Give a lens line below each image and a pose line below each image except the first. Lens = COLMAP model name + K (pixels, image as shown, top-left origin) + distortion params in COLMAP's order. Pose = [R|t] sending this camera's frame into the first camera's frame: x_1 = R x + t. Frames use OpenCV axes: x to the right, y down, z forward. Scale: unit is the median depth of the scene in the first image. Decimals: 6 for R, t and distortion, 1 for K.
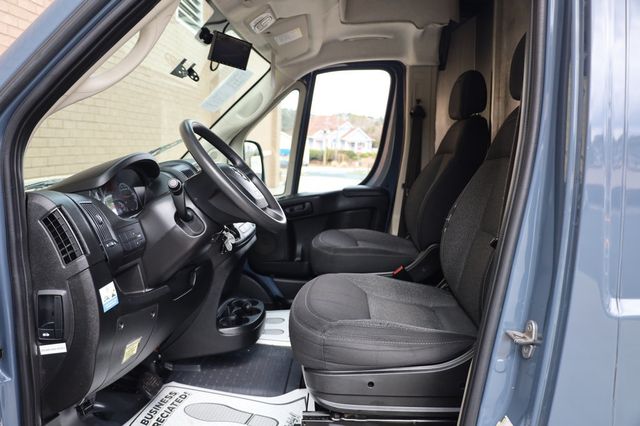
lens RADIAL K [[521.6, 0, 319.9], [0, 521.6, 212.7], [0, 0, 1]] dist [-0.000376, 0.000672]
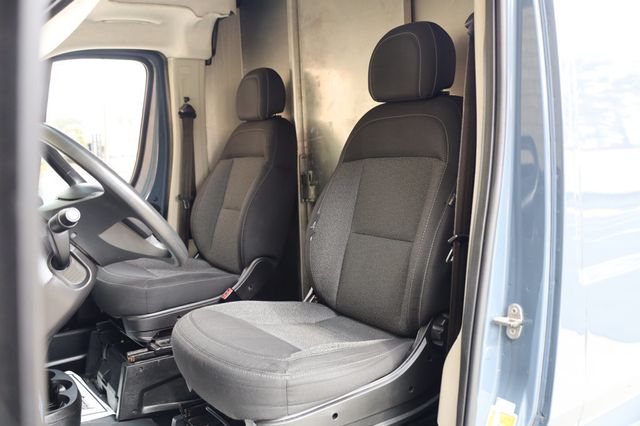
lens RADIAL K [[590.5, 0, 320.7], [0, 590.5, 212.6], [0, 0, 1]] dist [-0.003173, 0.000000]
pose [[0.792272, -0.095760, 0.602607, -0.300384], [0.108250, 0.994001, 0.015635, -0.021746], [-0.600489, 0.052845, 0.797885, 0.114330]]
